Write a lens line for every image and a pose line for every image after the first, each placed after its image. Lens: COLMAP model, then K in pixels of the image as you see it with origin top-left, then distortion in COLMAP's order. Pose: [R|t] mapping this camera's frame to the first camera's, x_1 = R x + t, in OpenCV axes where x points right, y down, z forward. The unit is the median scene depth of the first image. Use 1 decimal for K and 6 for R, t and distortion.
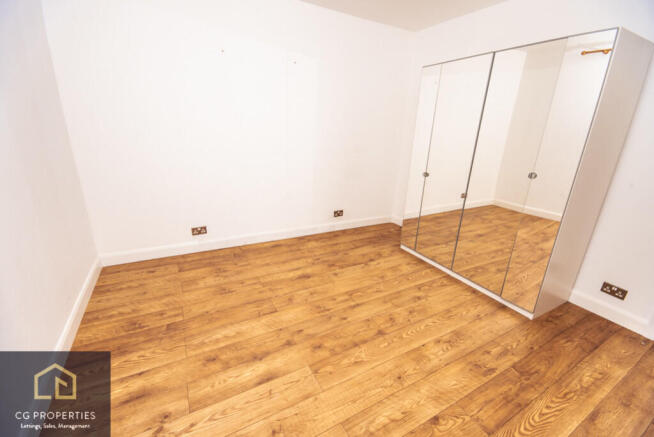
lens RADIAL K [[282.3, 0, 323.2], [0, 282.3, 213.4], [0, 0, 1]] dist [0.004115, 0.000504]
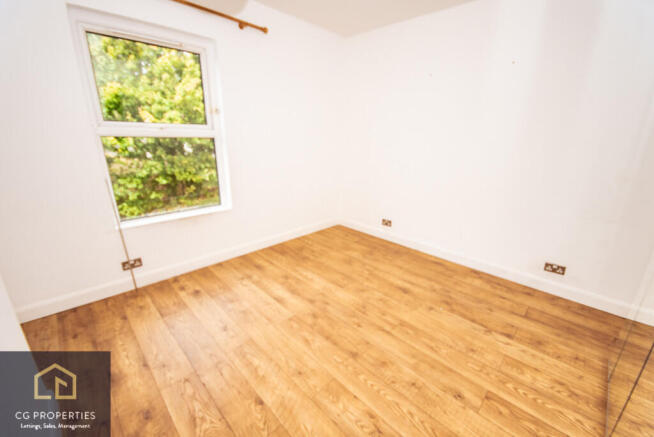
lens RADIAL K [[266.7, 0, 323.8], [0, 266.7, 221.2], [0, 0, 1]] dist [-0.009451, 0.000086]
pose [[0.262392, 0.254086, -0.930909, 0.689276], [-0.290659, 0.940718, 0.174836, -0.082030], [0.920146, 0.224702, 0.320689, 0.429675]]
